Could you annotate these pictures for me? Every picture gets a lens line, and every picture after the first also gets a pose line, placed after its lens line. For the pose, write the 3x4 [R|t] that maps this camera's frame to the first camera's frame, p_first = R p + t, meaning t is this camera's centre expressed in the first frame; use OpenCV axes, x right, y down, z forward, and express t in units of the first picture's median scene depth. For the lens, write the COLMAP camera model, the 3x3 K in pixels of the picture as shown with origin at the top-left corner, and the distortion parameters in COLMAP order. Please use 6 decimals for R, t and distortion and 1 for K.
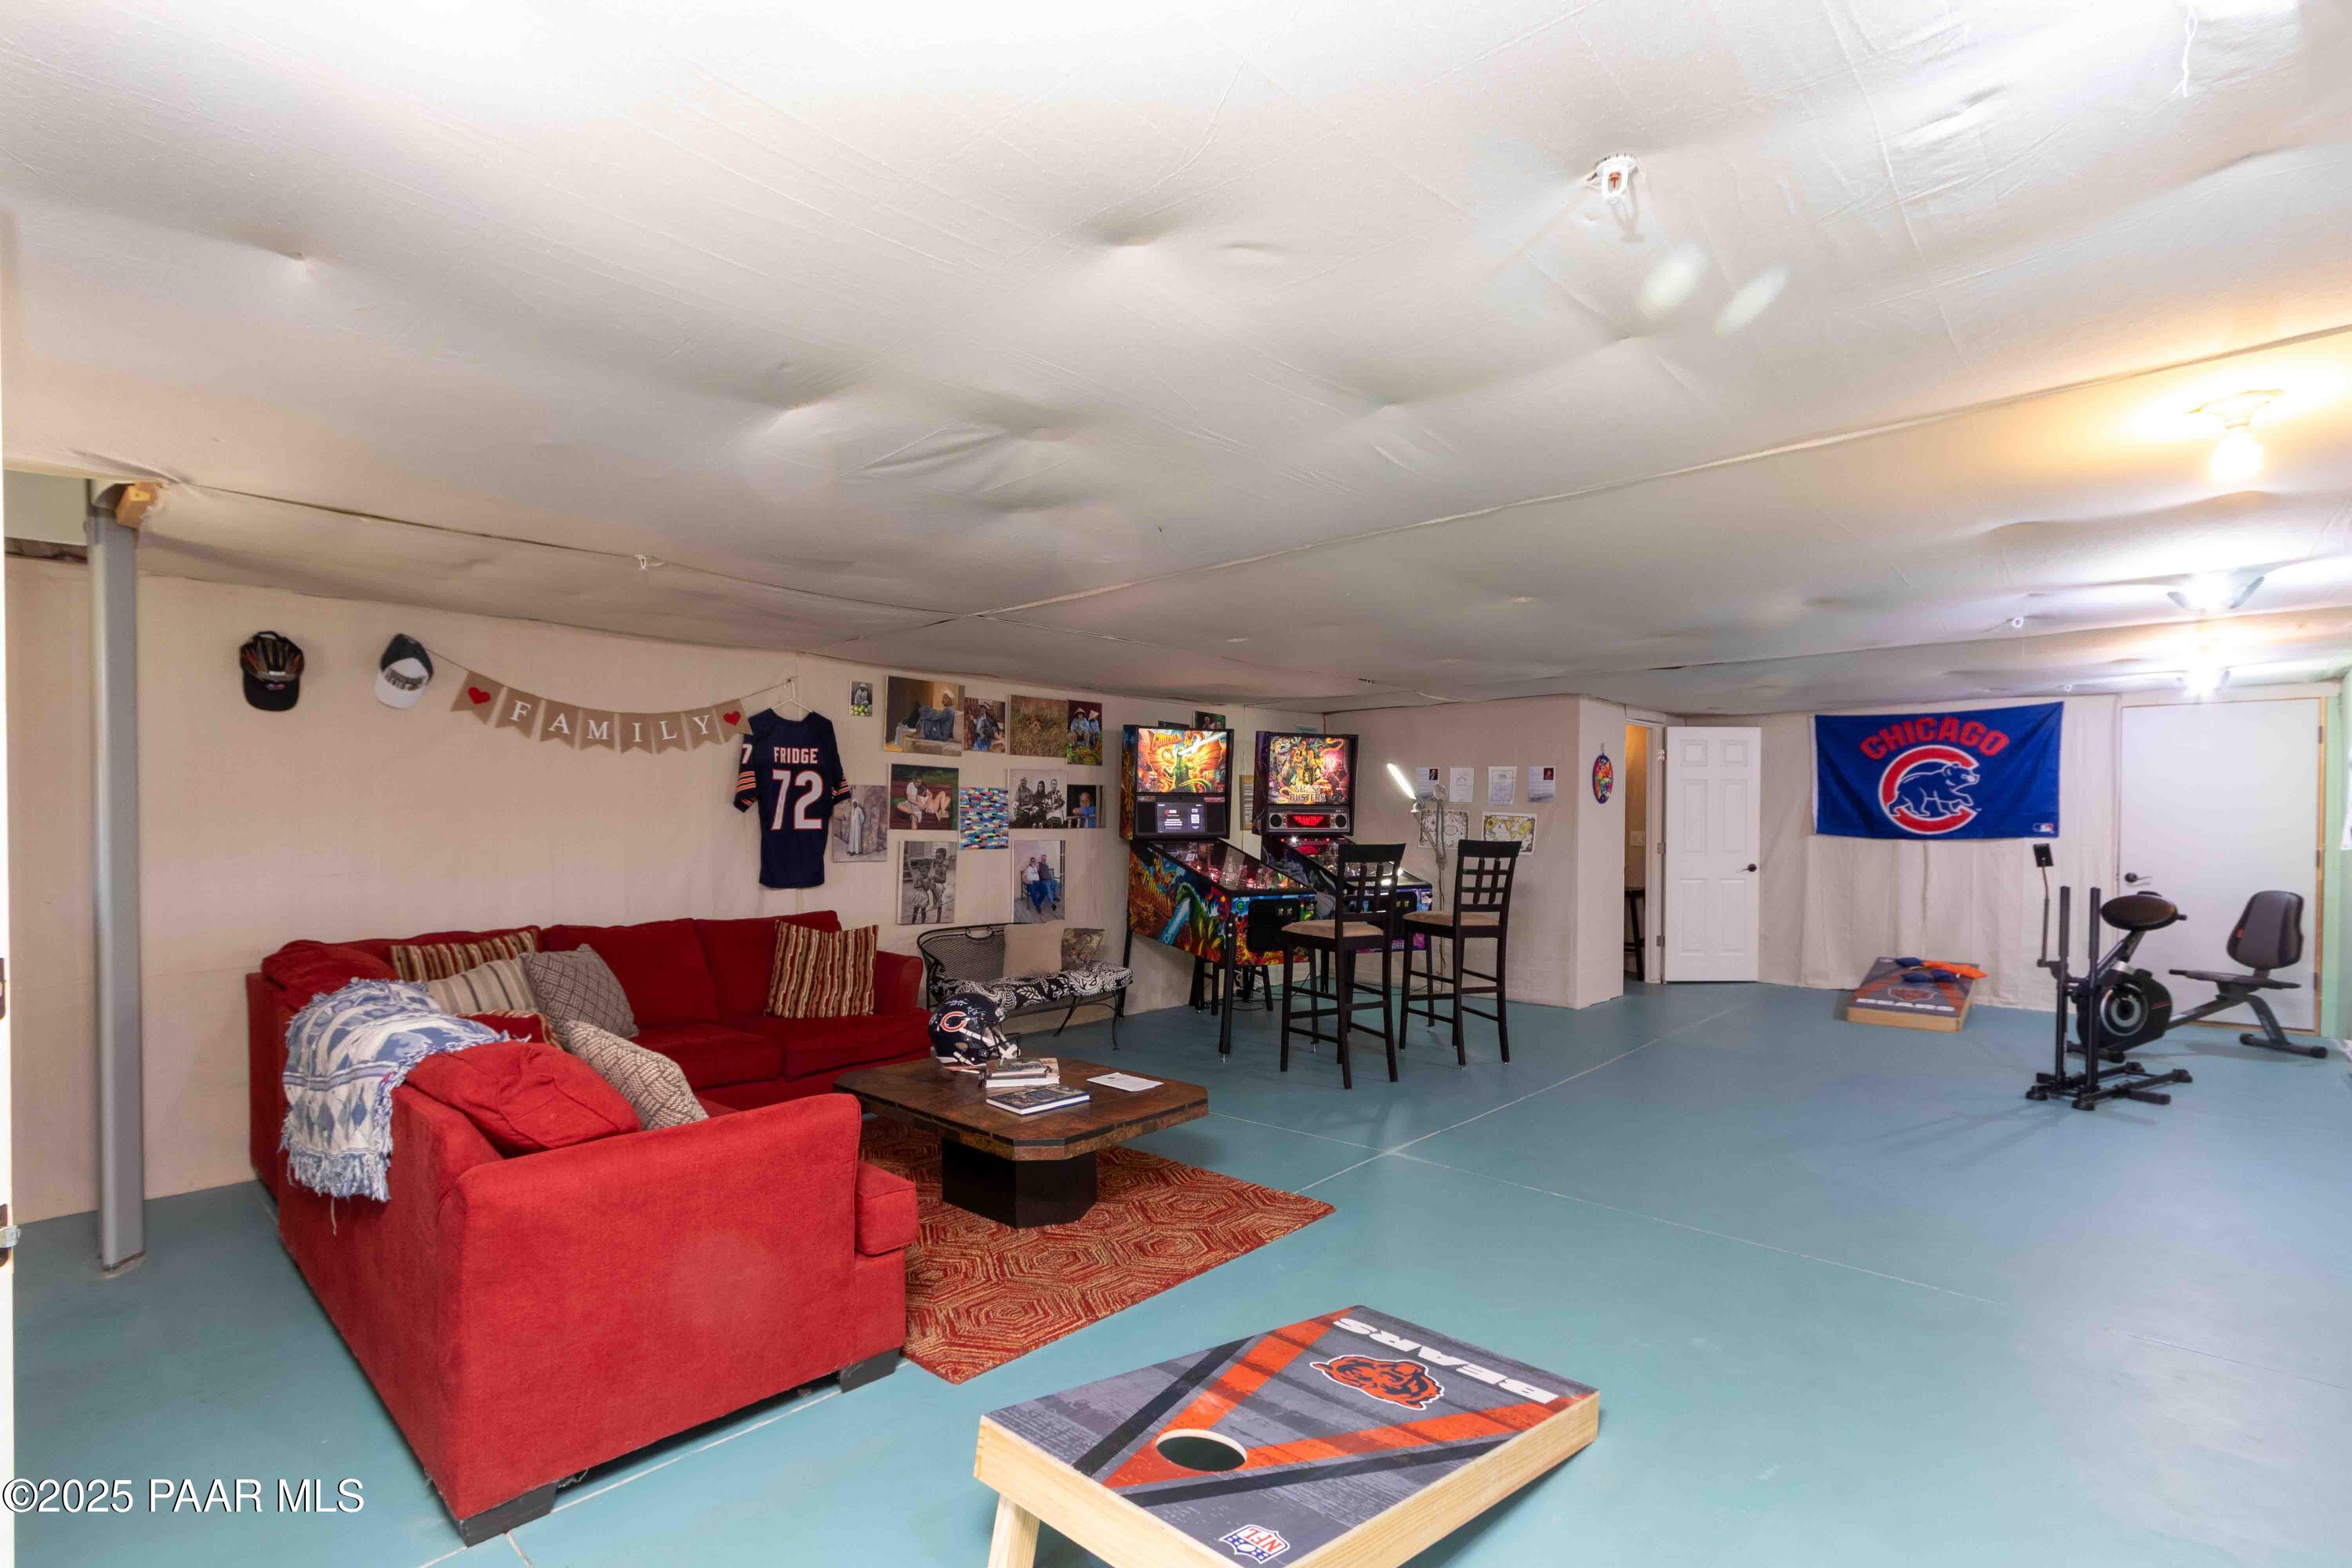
lens RADIAL K [[1126.0, 0, 1171.7], [0, 1126.0, 831.0], [0, 0, 1]] dist [0.000612, 0.000058]
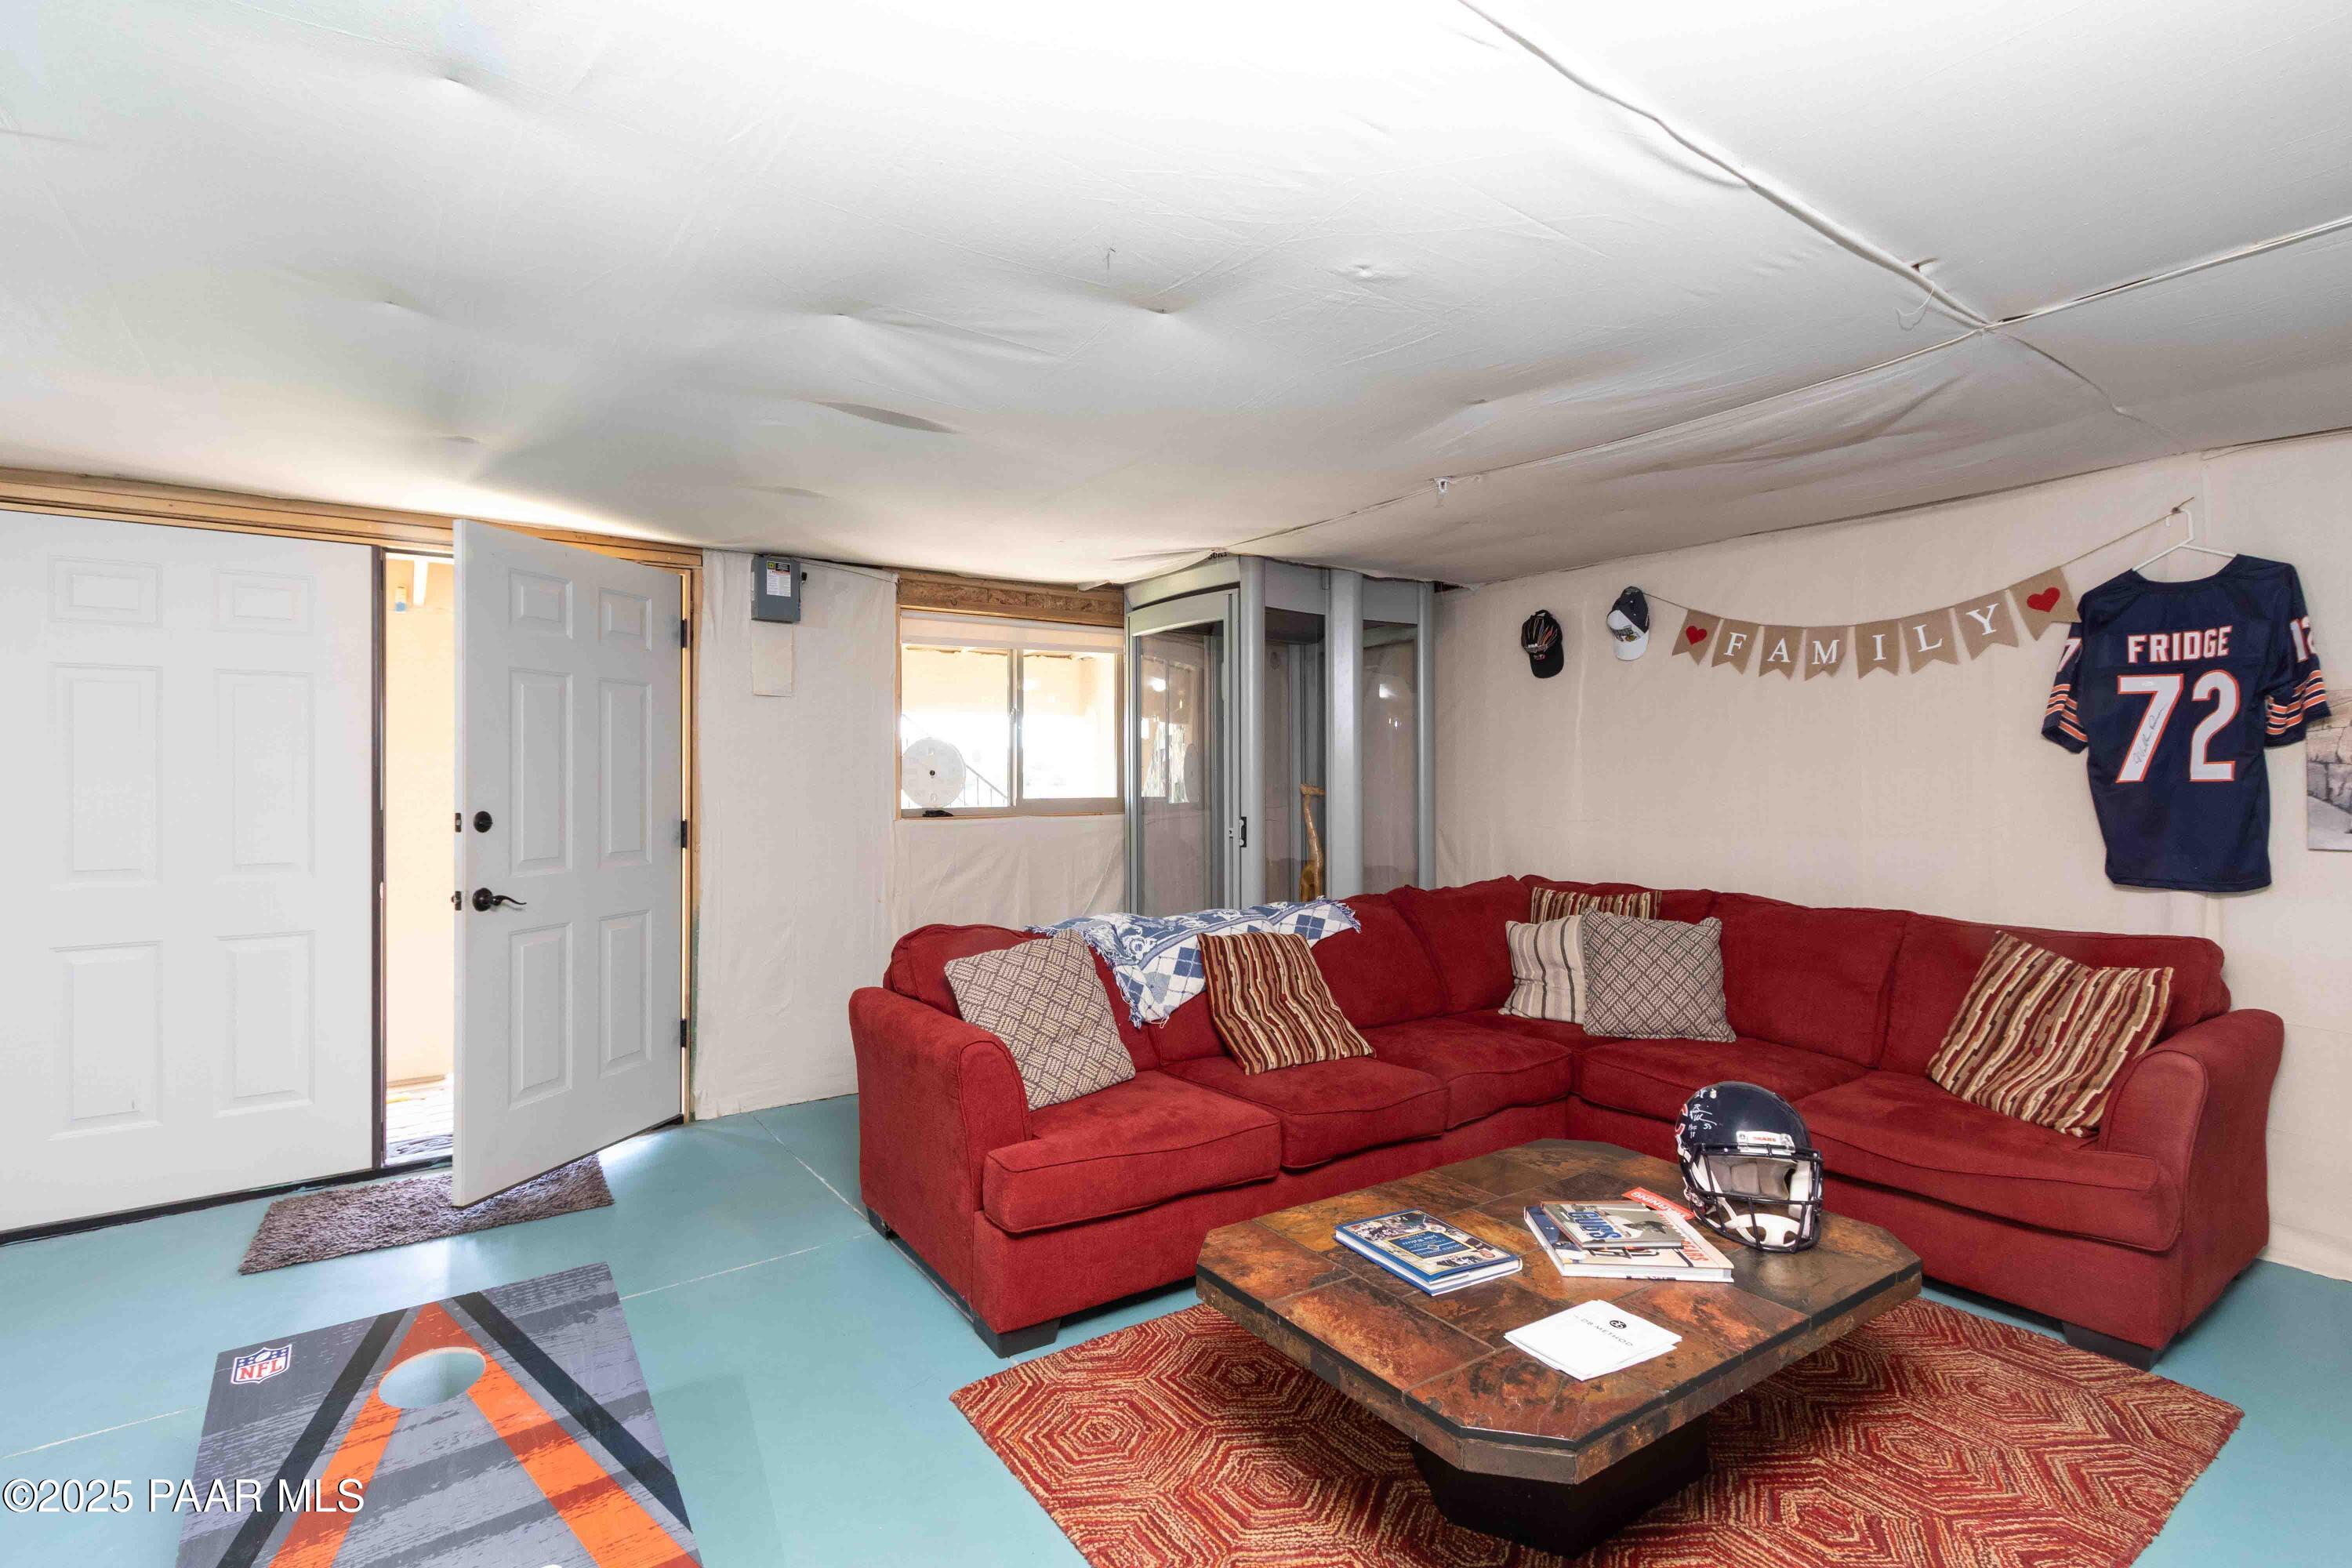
lens RADIAL K [[1092.6, 0, 1166.3], [0, 1092.6, 776.4], [0, 0, 1]] dist [-0.001695, -0.000033]
pose [[-0.222453, -0.004036, -0.974935, 0.259906], [-0.008083, 0.999965, -0.002295, 0.001247], [0.974910, 0.007370, -0.222478, 0.573915]]
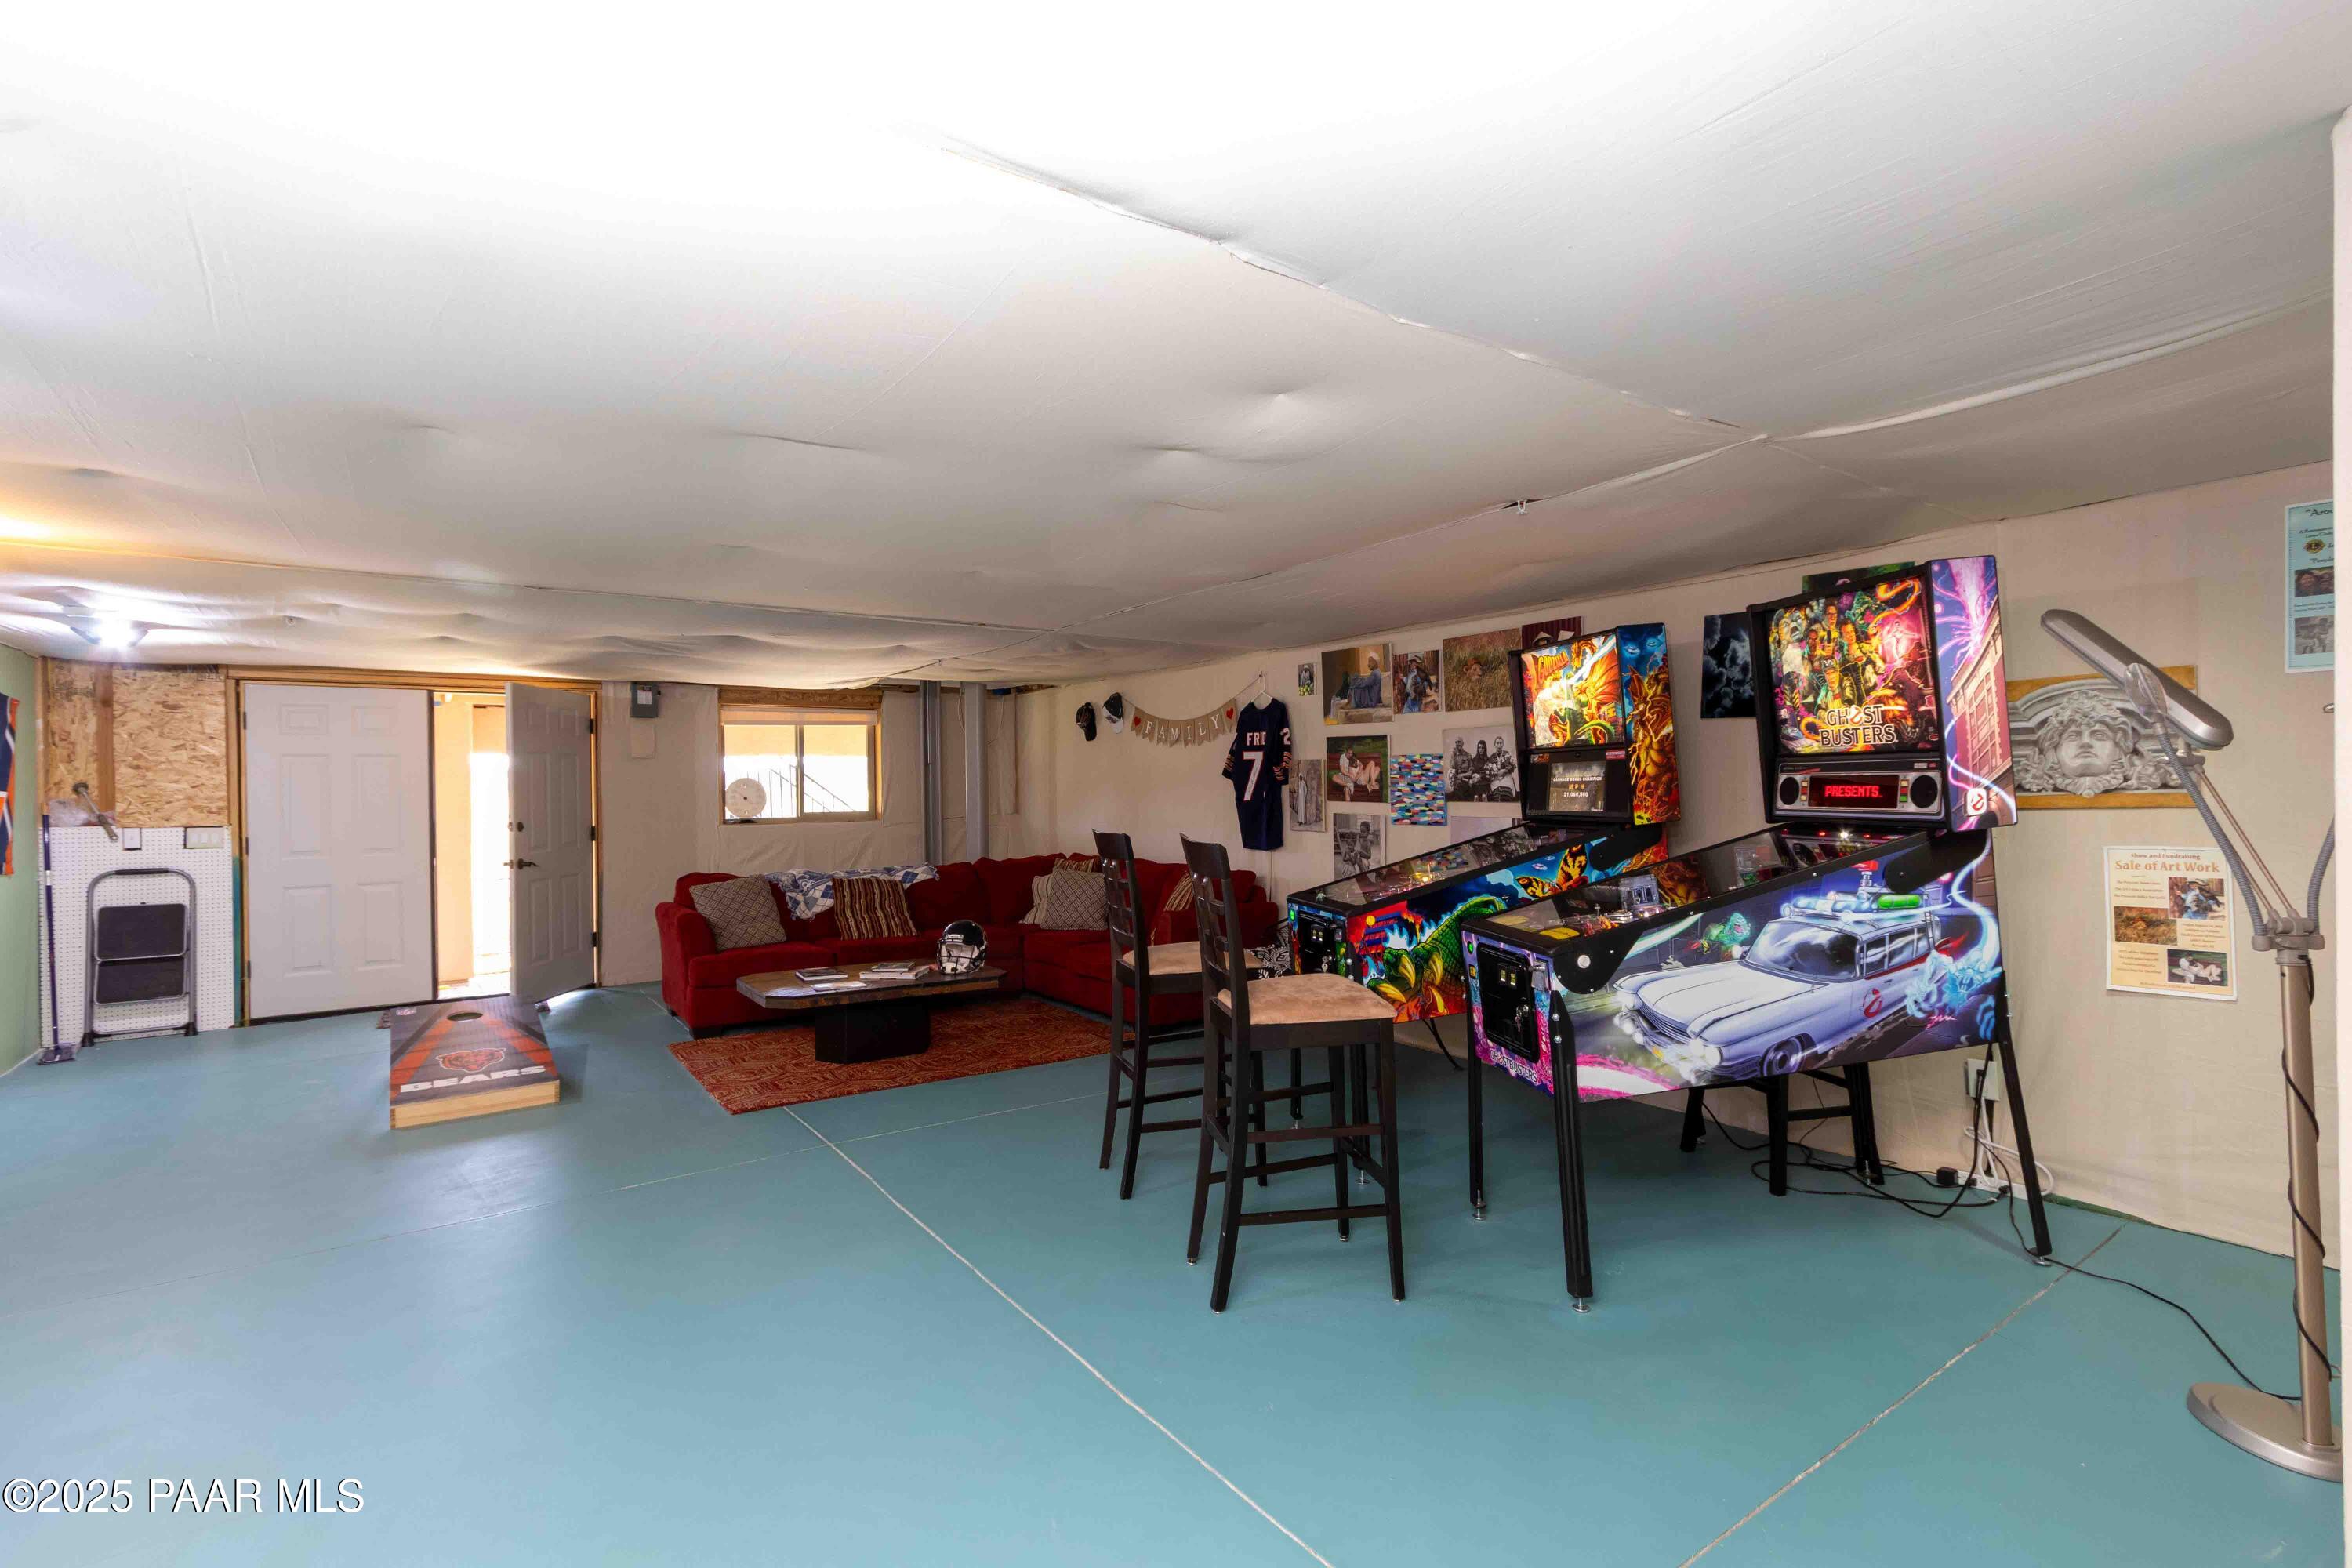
lens RADIAL K [[1078.3, 0, 1170.1], [0, 1078.3, 791.6], [0, 0, 1]] dist [0.001655, 0.000200]
pose [[-0.227490, 0.003197, -0.973775, 0.715212], [0.001140, 0.999995, 0.003016, -0.012987], [0.973780, -0.000424, -0.227493, 1.048681]]
